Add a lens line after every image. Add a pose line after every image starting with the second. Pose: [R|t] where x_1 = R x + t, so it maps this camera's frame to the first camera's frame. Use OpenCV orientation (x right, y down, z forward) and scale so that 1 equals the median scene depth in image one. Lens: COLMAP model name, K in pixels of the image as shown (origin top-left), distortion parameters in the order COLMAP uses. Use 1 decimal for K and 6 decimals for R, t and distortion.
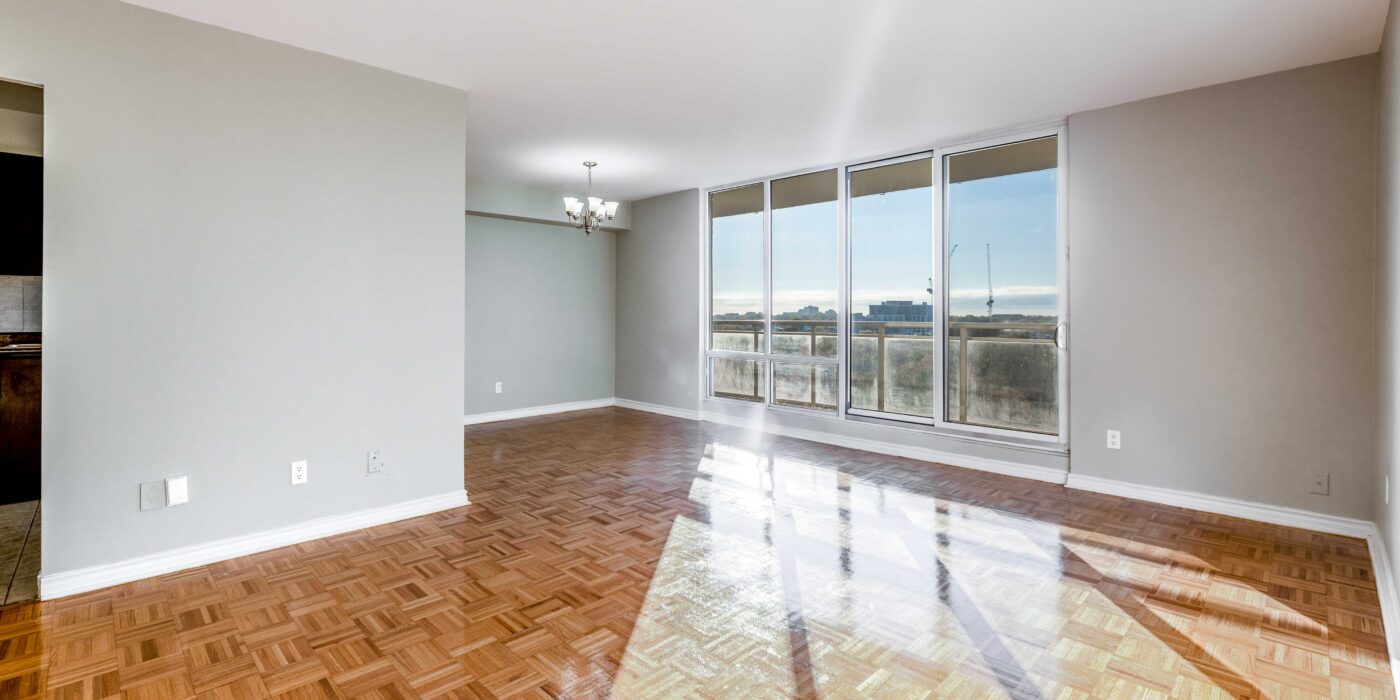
lens RADIAL K [[610.0, 0, 699.6], [0, 610.0, 312.4], [0, 0, 1]] dist [-0.000754, -0.000072]
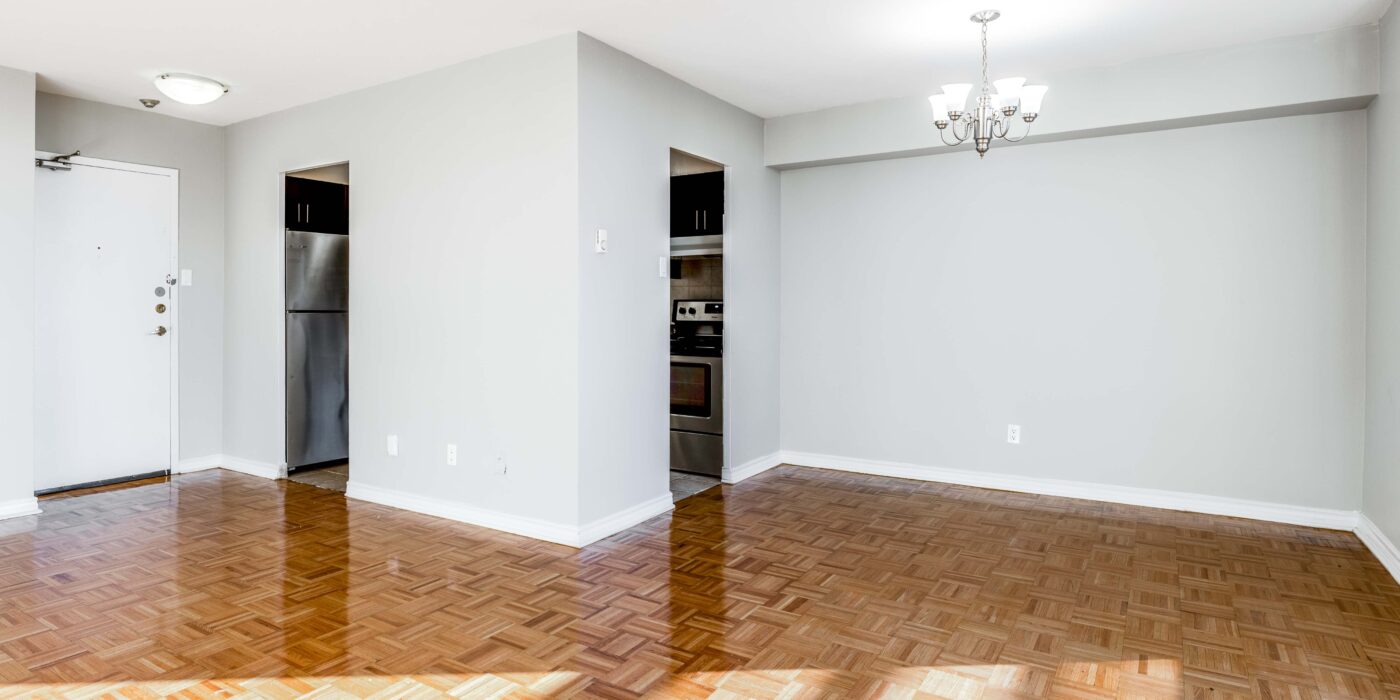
lens RADIAL K [[852.0, 0, 699.8], [0, 852.0, 315.5], [0, 0, 1]] dist [0.006148, 0.002256]
pose [[0.133656, -0.001817, -0.991026, 0.780601], [0.003660, 0.999992, -0.001340, 0.014145], [0.991021, -0.003448, 0.133662, 1.054044]]
